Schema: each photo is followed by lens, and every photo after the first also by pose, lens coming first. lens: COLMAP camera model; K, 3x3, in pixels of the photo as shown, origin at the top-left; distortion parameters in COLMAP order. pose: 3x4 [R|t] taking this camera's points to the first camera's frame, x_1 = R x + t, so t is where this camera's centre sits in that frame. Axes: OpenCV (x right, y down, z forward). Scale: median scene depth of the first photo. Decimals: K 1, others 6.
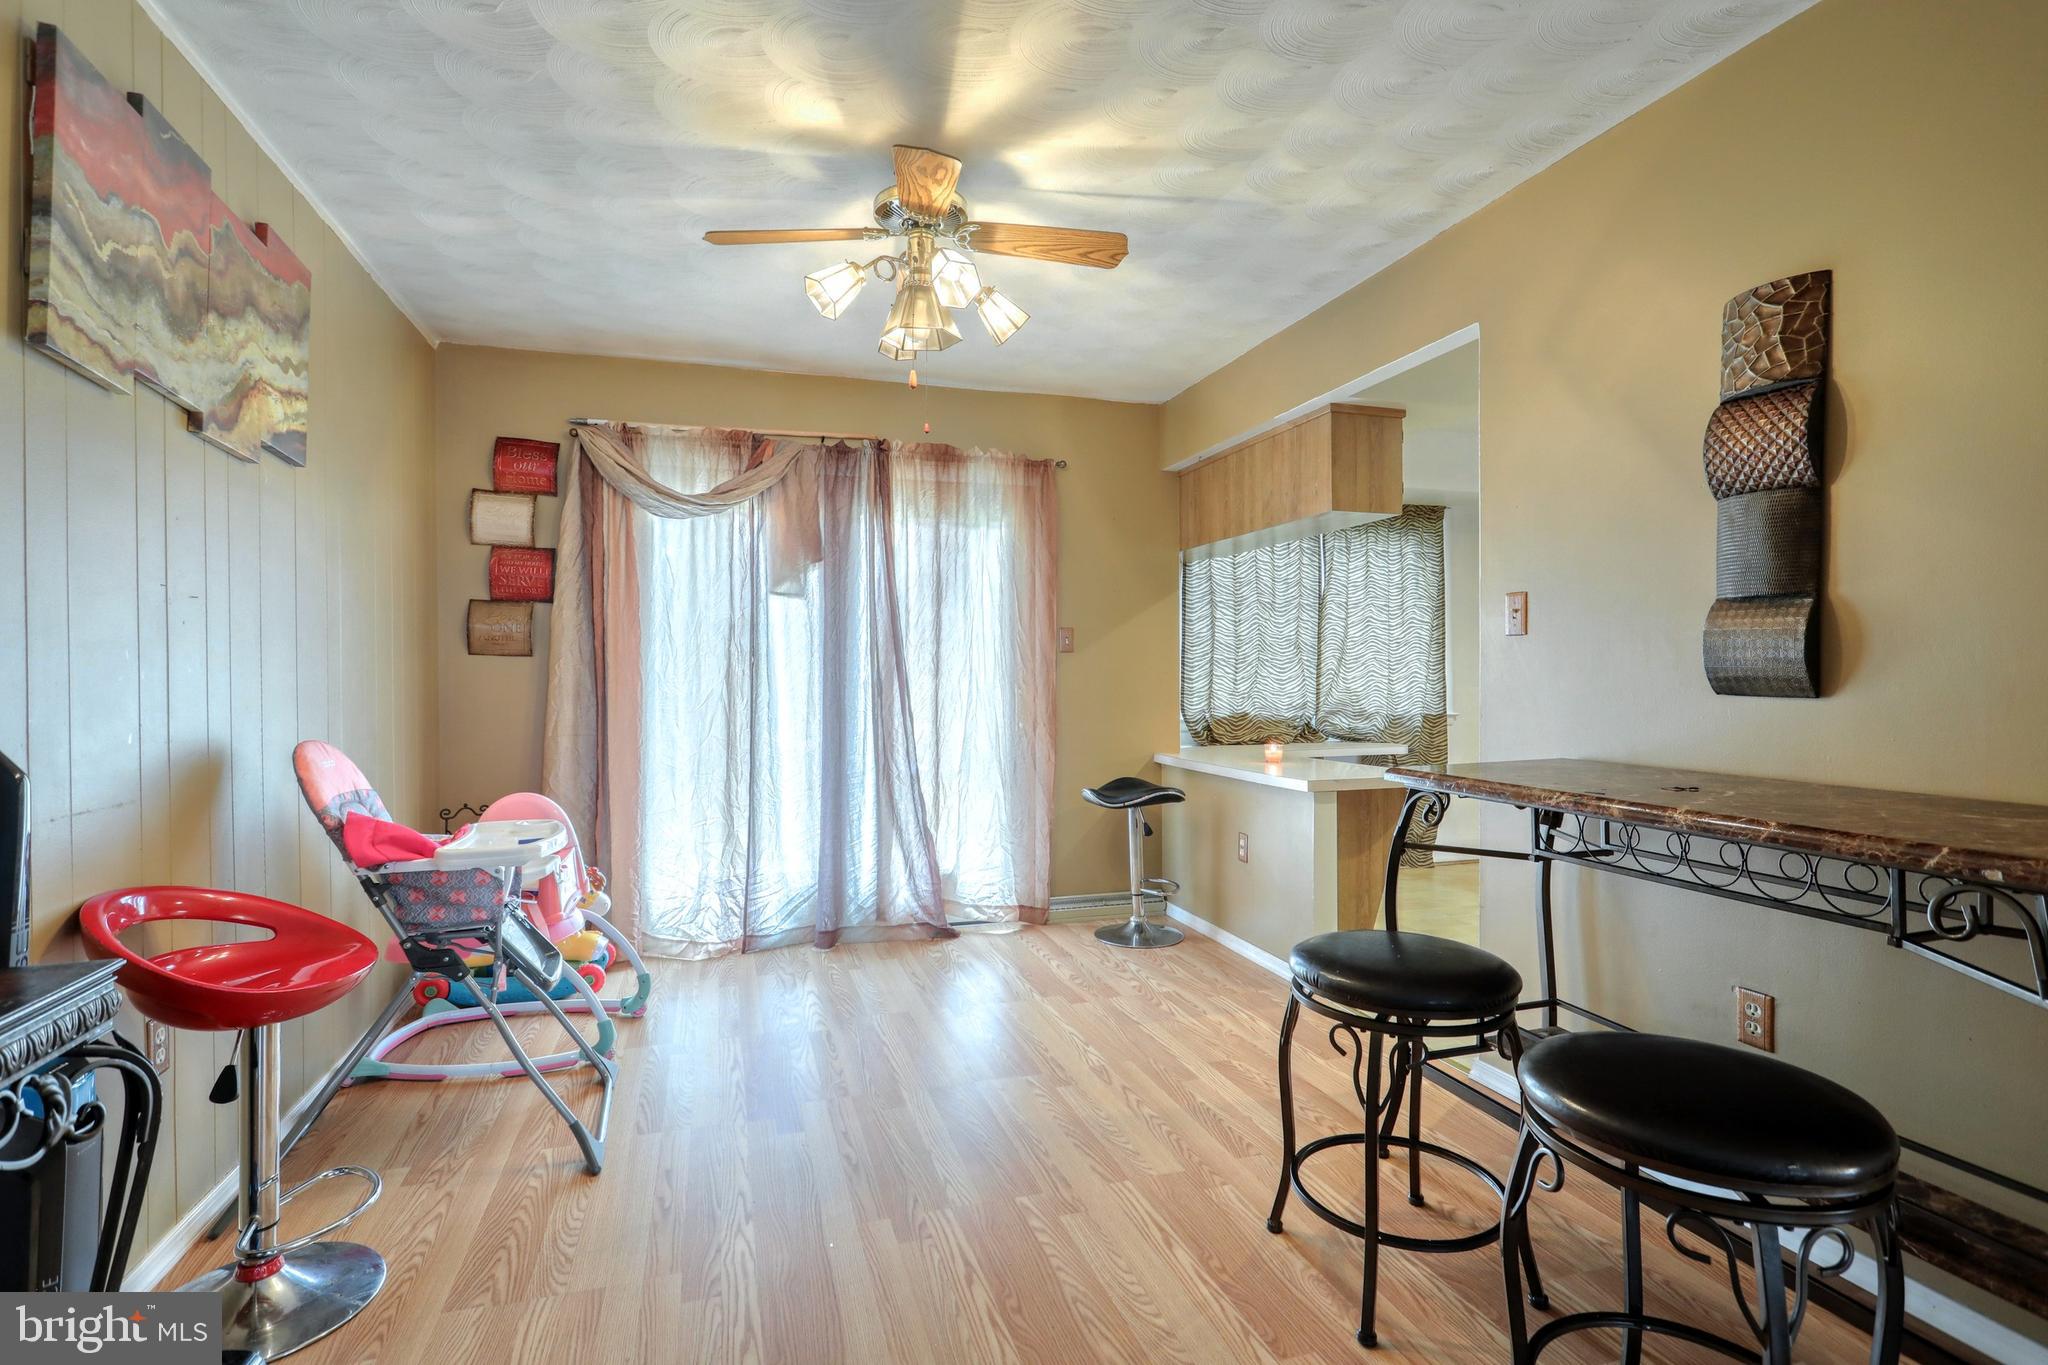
lens RADIAL K [[964.5, 0, 1020.7], [0, 964.5, 672.6], [0, 0, 1]] dist [0.000540, 0.000603]
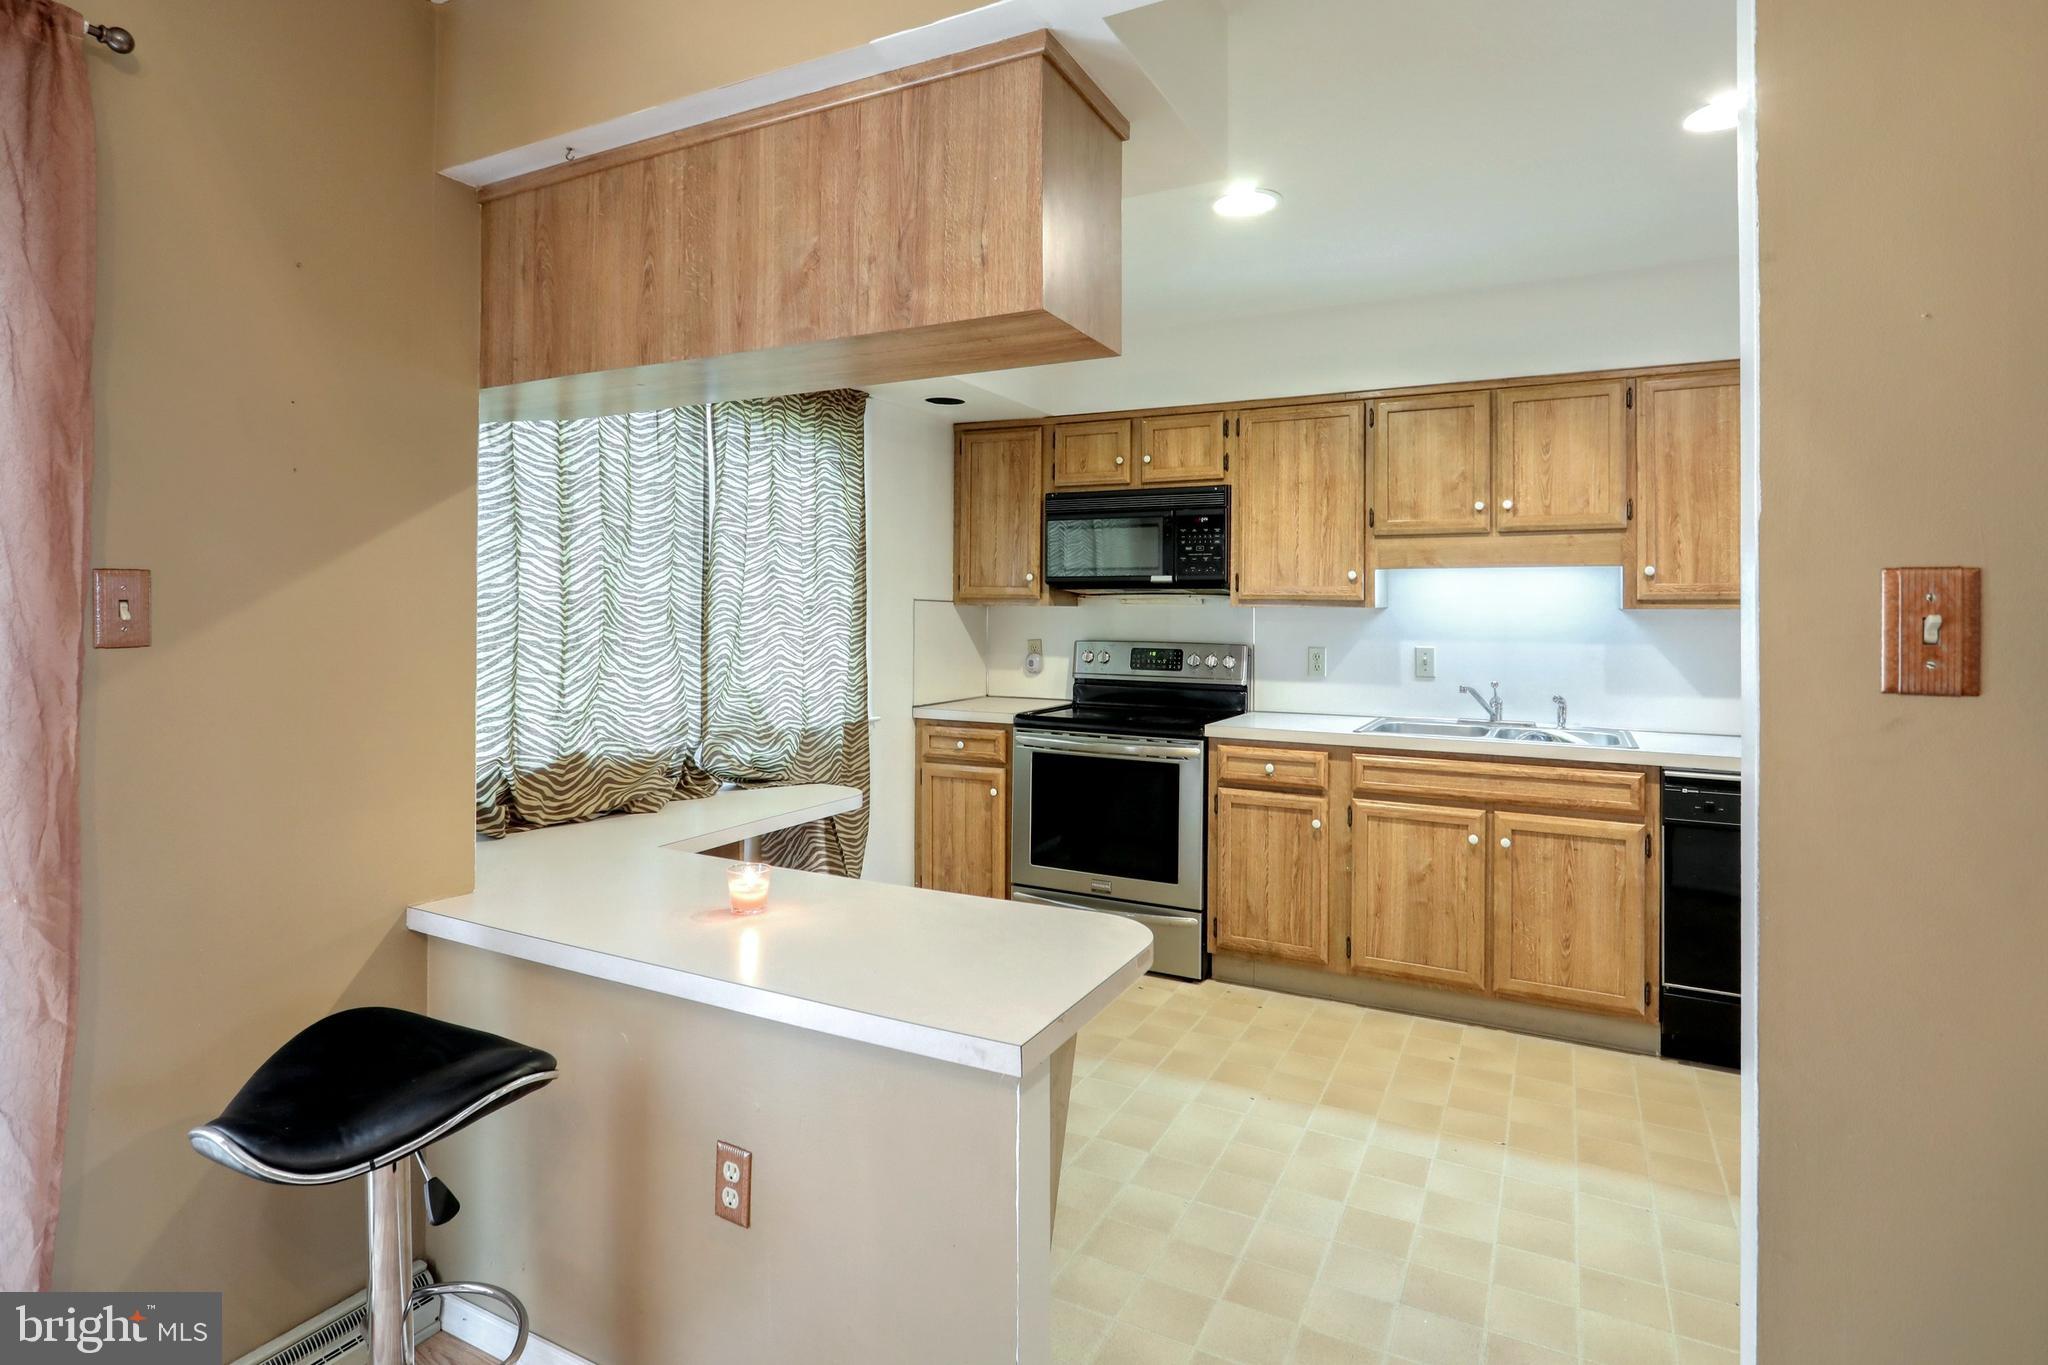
lens RADIAL K [[1100.4, 0, 1016.2], [0, 1100.4, 607.3], [0, 0, 1]] dist [-0.001944, 0.001020]
pose [[0.718526, 0.015583, 0.695325, 0.006547], [-0.014322, 0.999868, -0.007609, -0.029545], [-0.695352, -0.004491, 0.718655, 0.448958]]
